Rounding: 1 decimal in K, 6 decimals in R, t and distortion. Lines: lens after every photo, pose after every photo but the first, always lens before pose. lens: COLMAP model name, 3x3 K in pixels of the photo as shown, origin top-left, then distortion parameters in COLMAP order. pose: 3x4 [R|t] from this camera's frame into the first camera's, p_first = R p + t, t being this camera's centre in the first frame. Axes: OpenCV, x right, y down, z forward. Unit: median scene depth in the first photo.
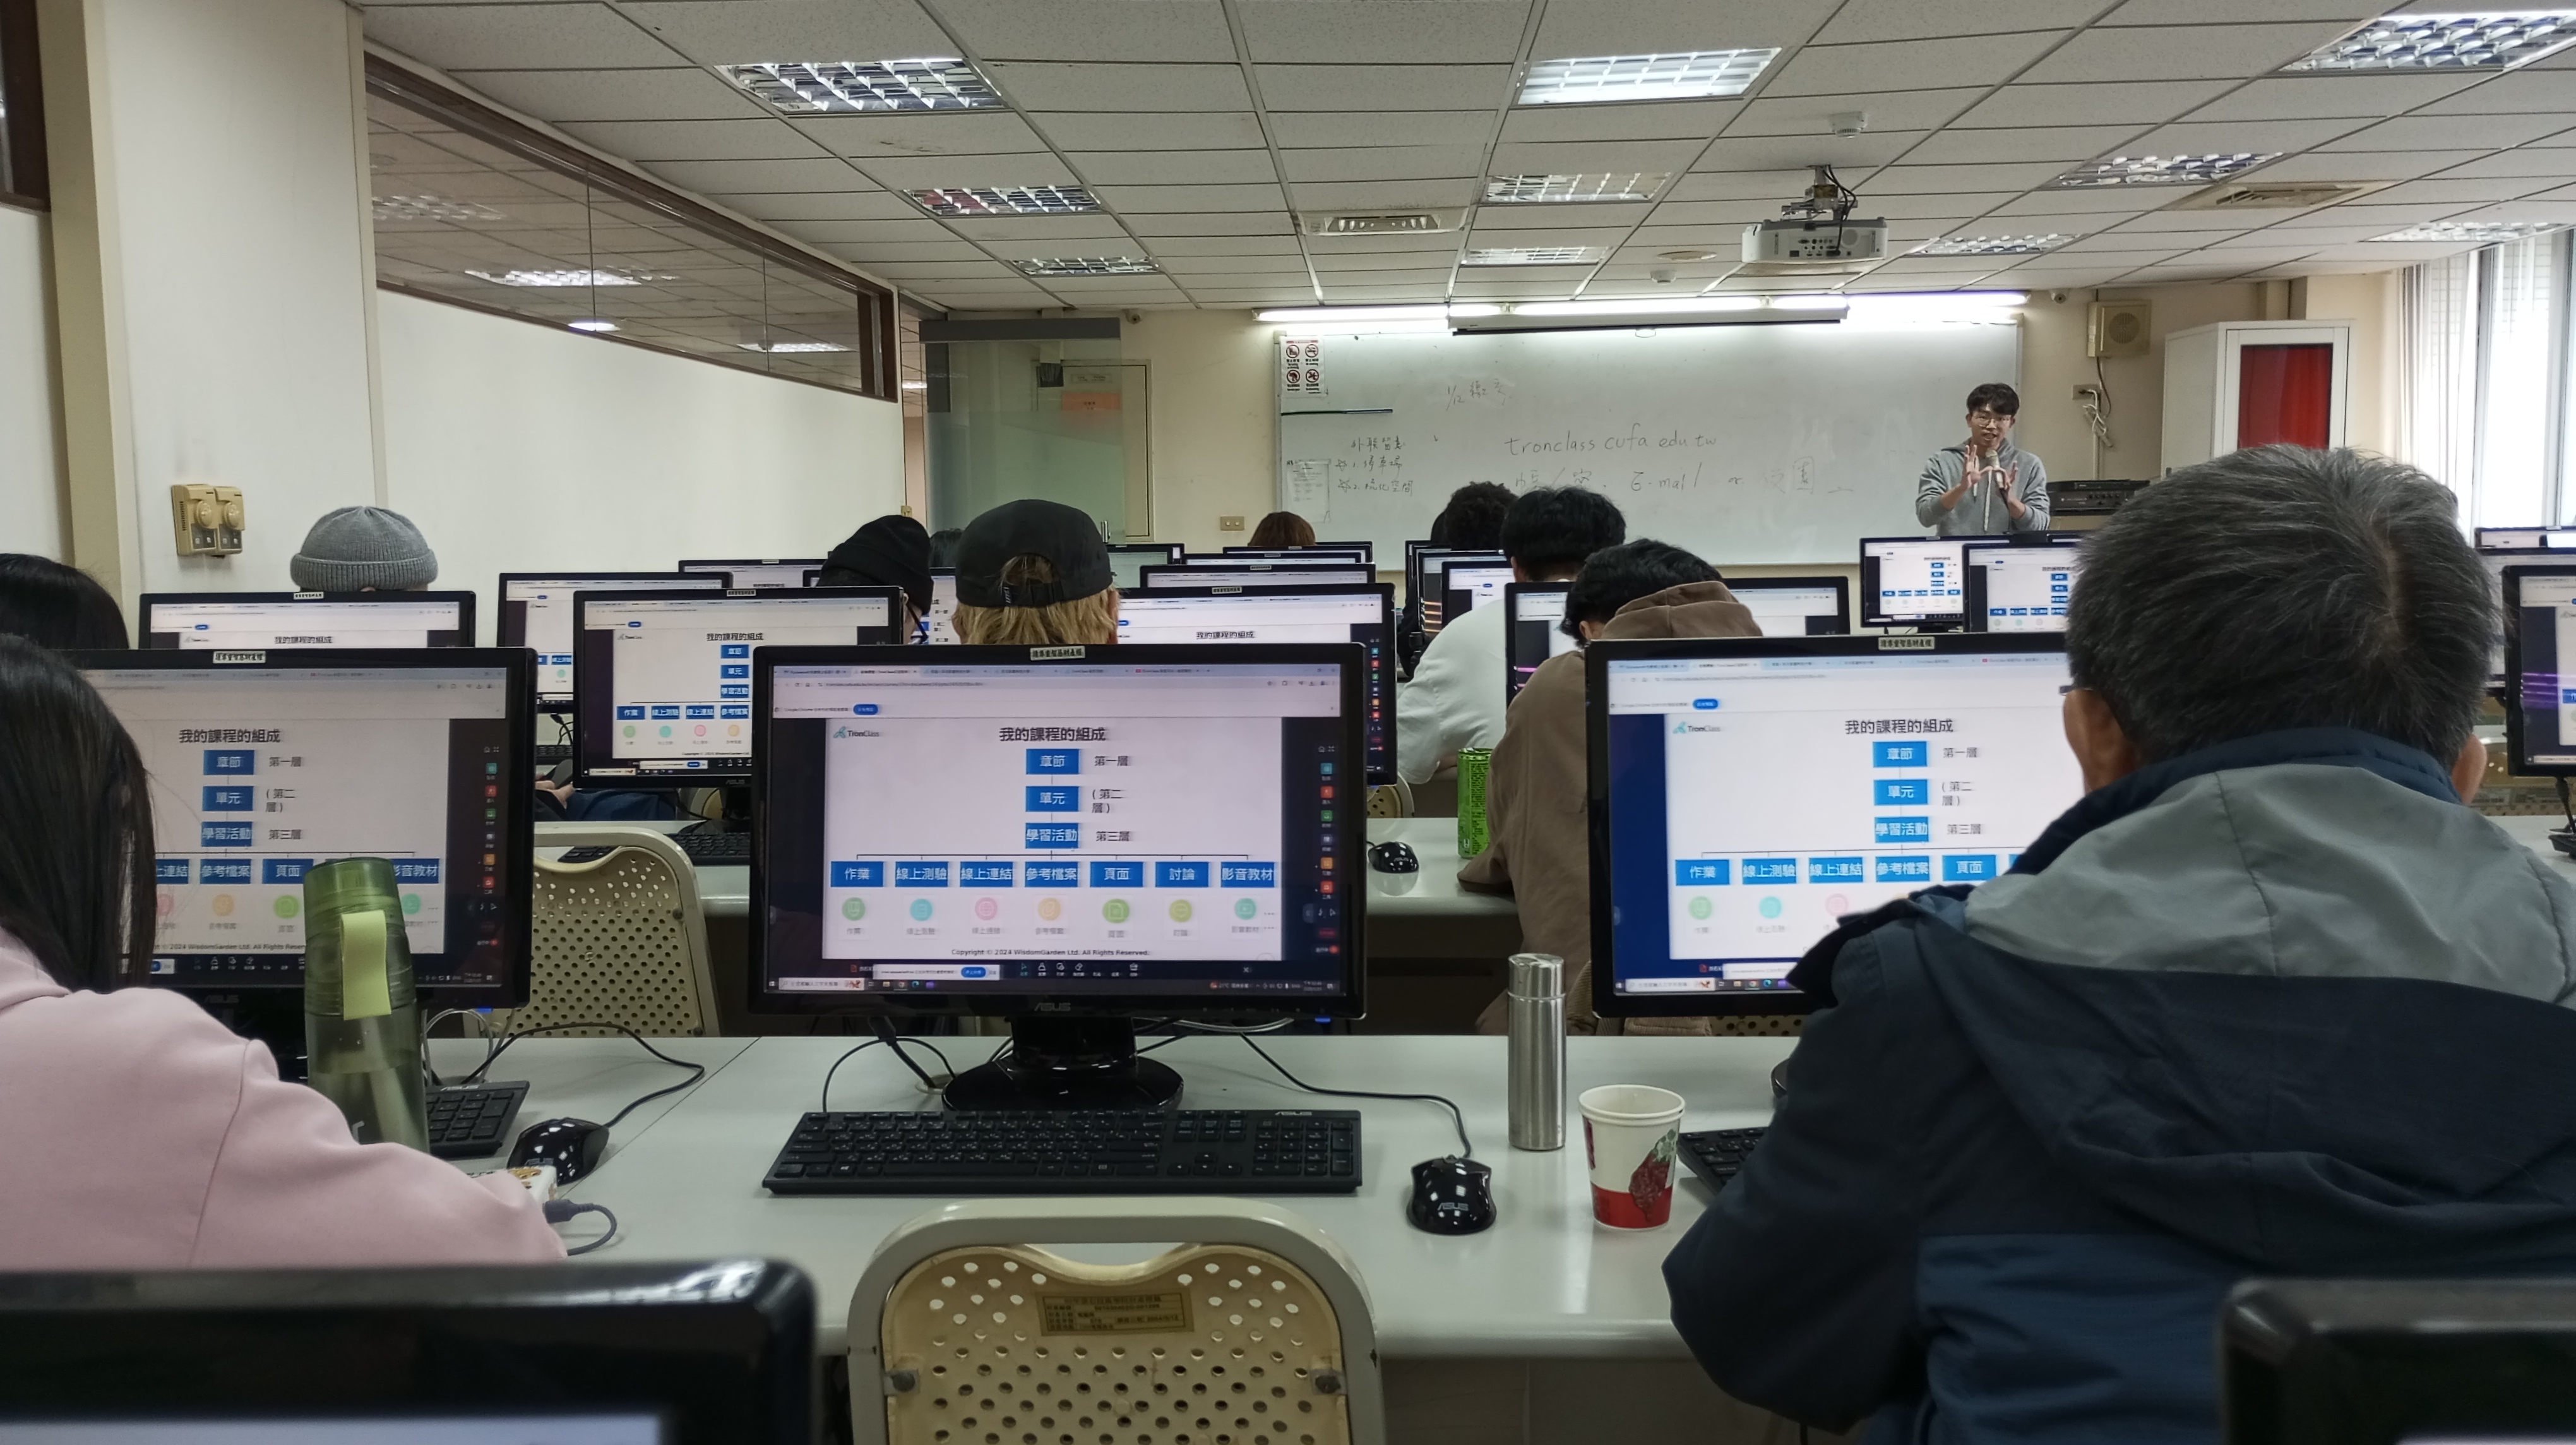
lens RADIAL K [[2123.6, 0, 1285.0], [0, 2123.6, 734.3], [0, 0, 1]] dist [0.063118, -0.072711]
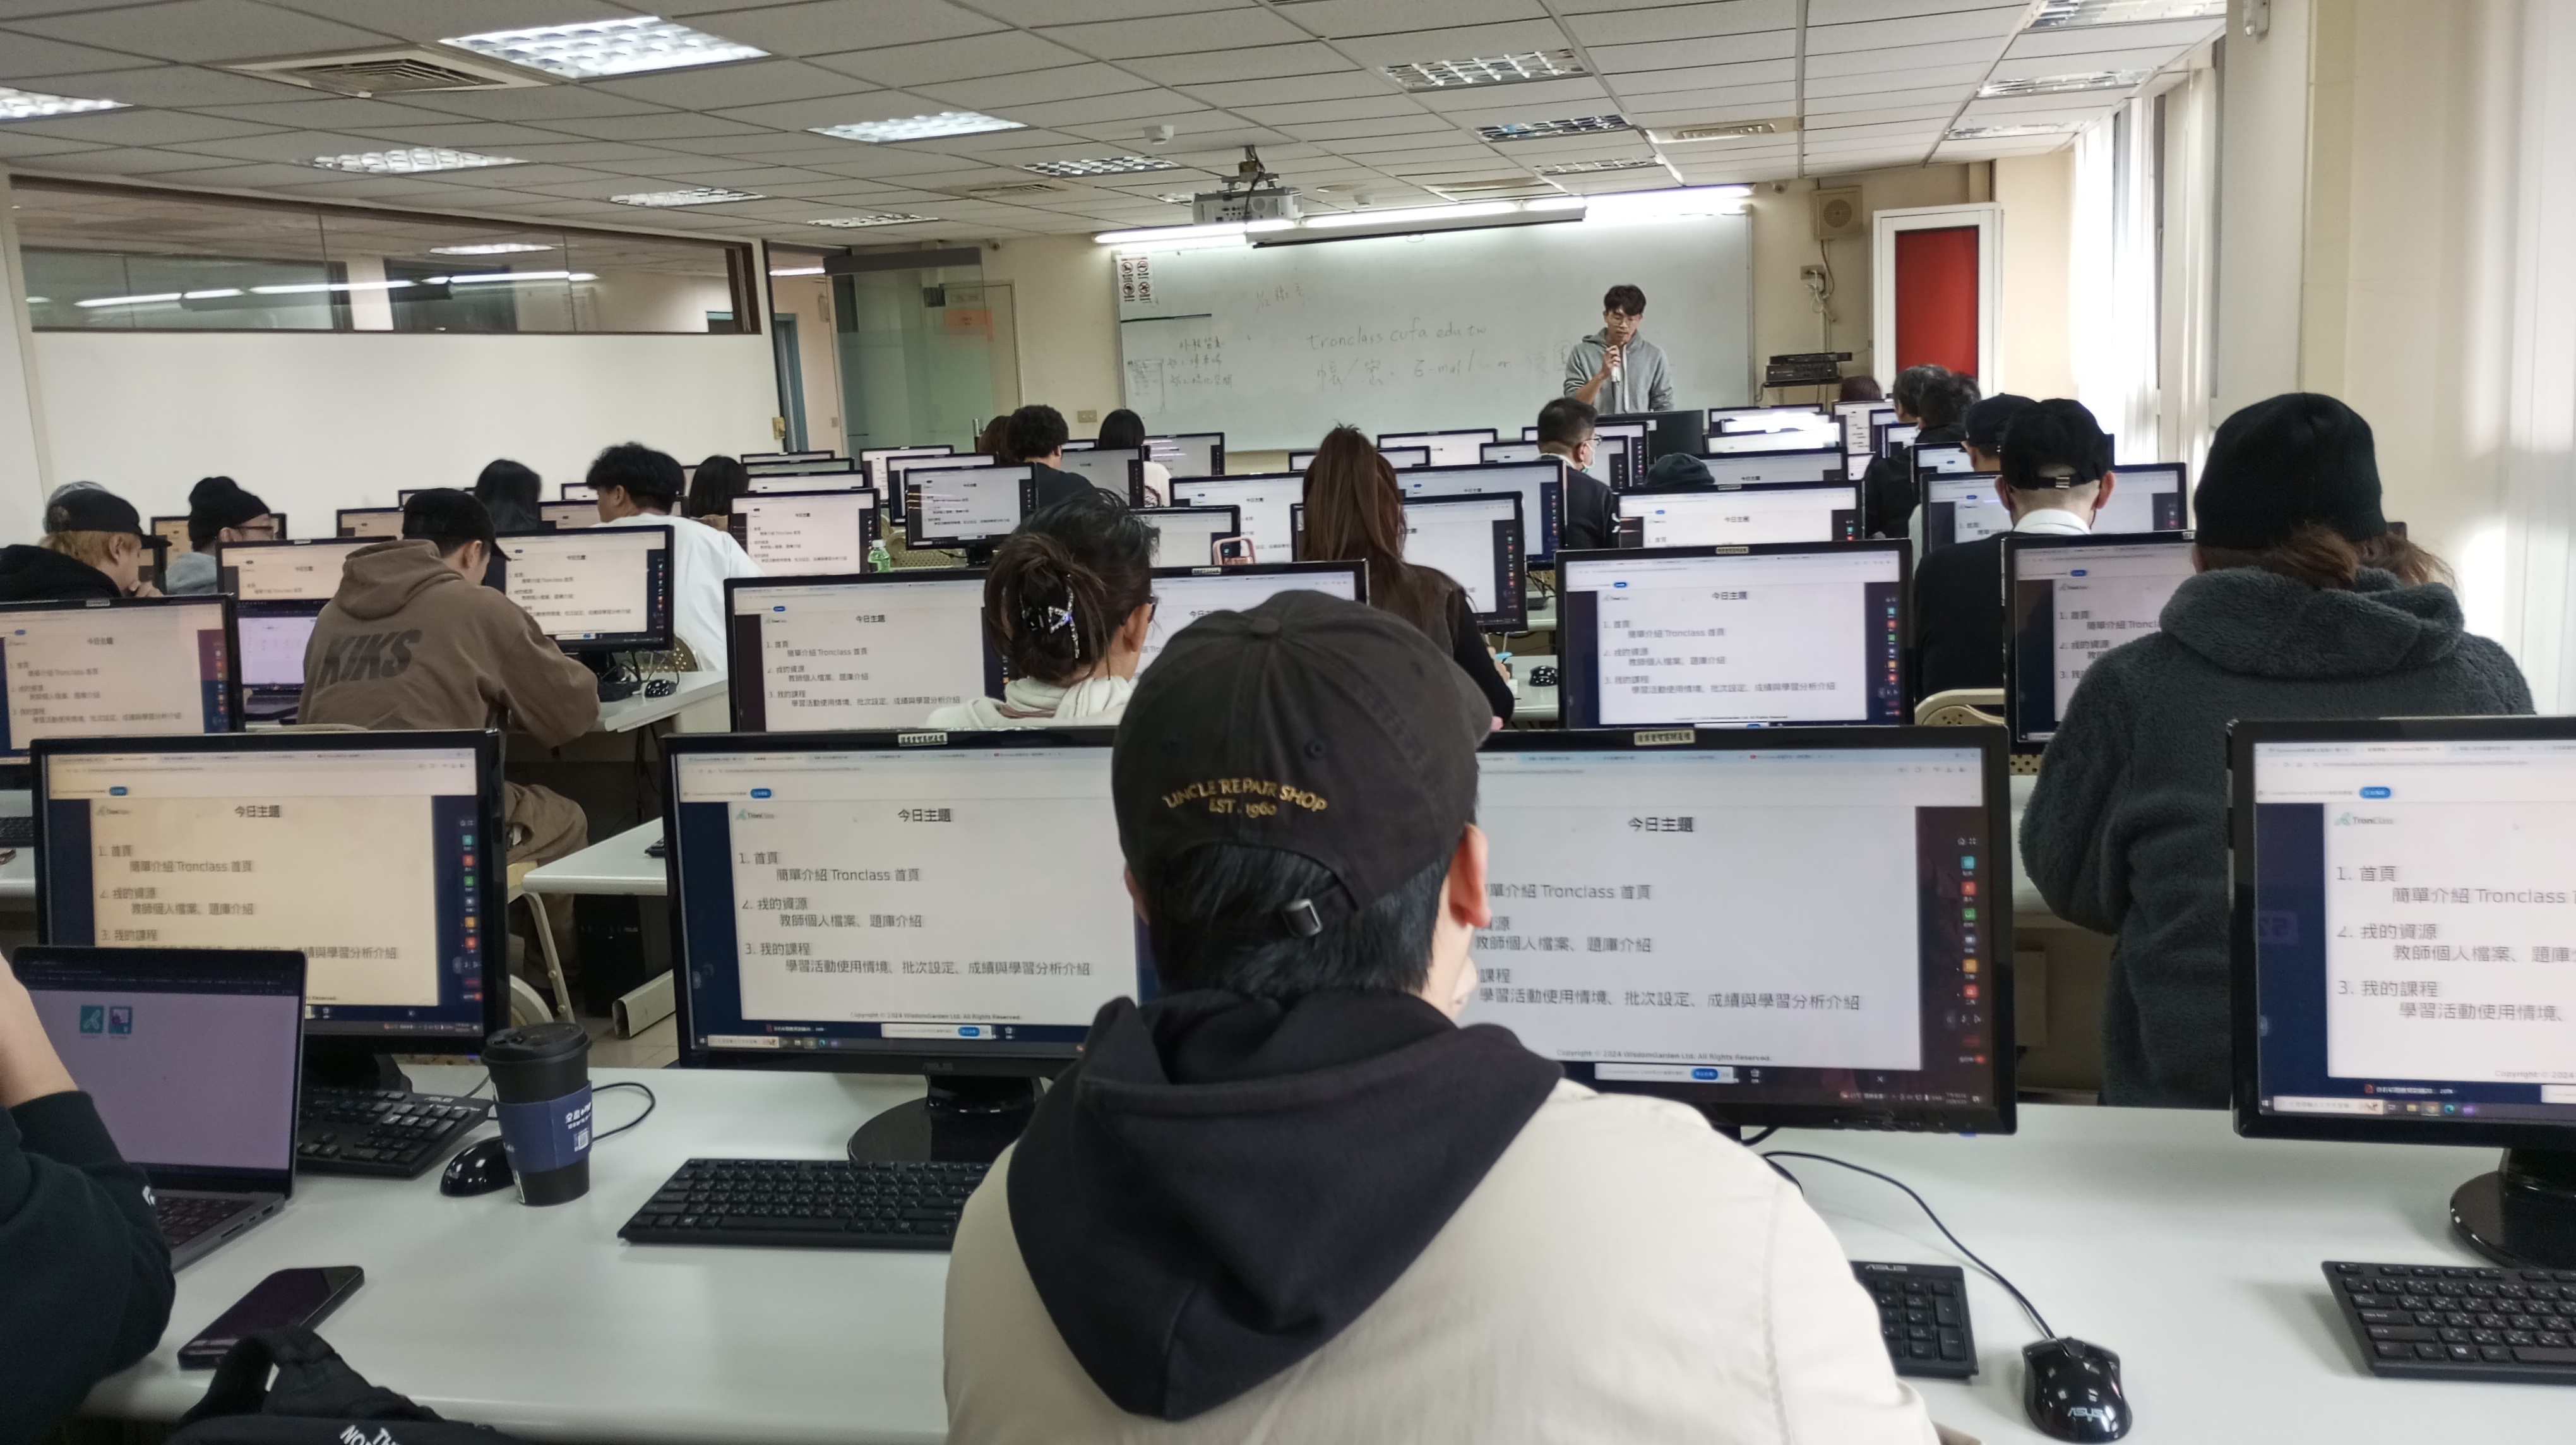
lens RADIAL K [[2139.5, 0, 1289.6], [0, 2139.5, 713.4], [0, 0, 1]] dist [0.067435, -0.084185]
pose [[0.981461, -0.008331, -0.191480, 0.360288], [0.020555, 0.997868, 0.061946, -0.007106], [0.190555, -0.064734, 0.979540, -0.179629]]
